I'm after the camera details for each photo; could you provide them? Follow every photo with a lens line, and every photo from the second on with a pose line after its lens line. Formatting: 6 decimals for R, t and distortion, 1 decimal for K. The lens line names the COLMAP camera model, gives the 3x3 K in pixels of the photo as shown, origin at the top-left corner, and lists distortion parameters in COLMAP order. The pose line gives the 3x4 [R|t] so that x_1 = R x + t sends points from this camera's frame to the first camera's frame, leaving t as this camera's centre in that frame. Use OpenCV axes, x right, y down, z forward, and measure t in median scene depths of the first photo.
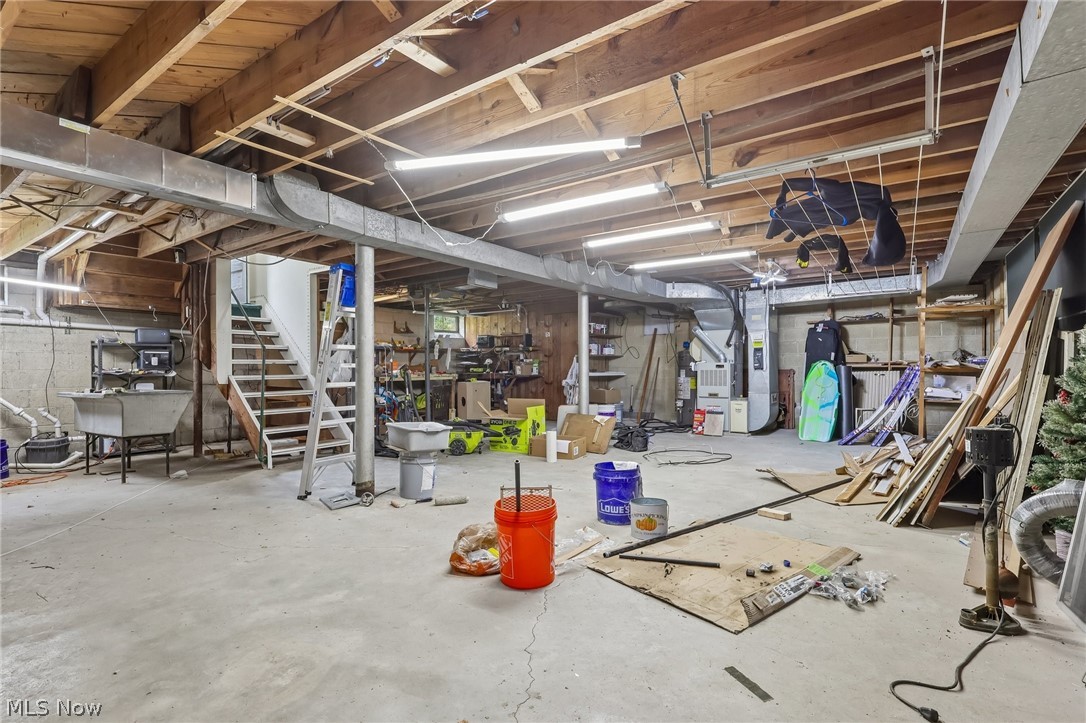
lens RADIAL K [[504.5, 0, 538.7], [0, 504.5, 358.2], [0, 0, 1]] dist [0.000020, 0.000524]
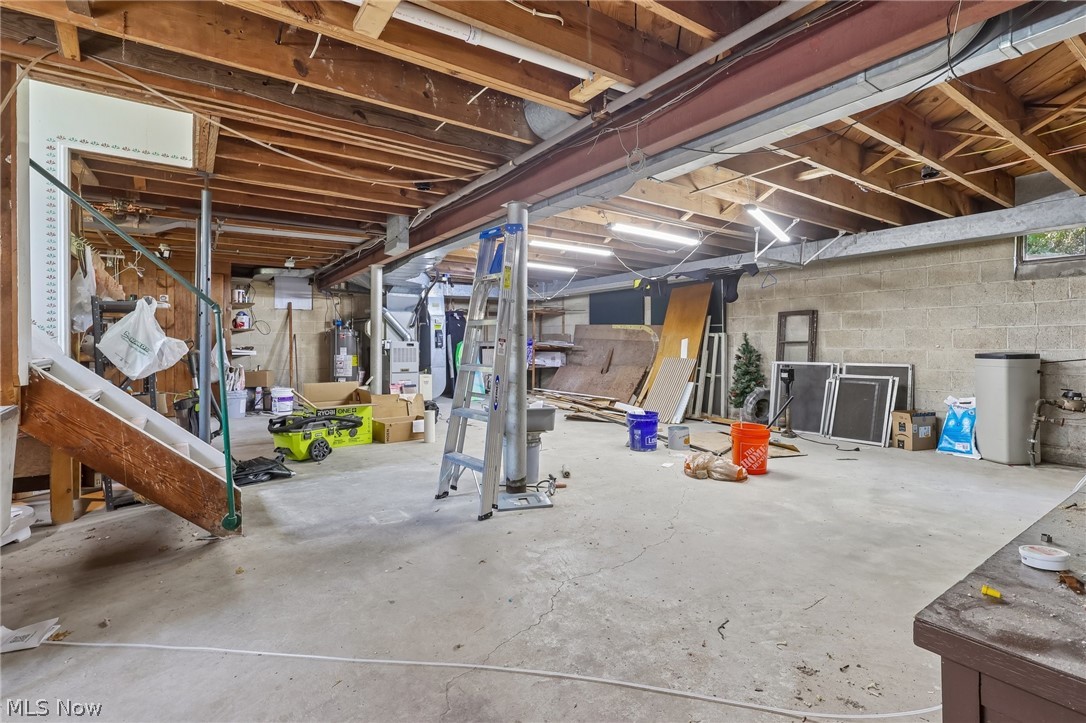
lens RADIAL K [[488.7, 0, 539.7], [0, 488.7, 343.4], [0, 0, 1]] dist [0.002095, 0.000388]
pose [[0.362152, 0.009686, 0.932069, -1.623682], [-0.025052, 0.999686, -0.000655, 0.017248], [-0.931782, -0.023113, 0.362281, 0.944840]]
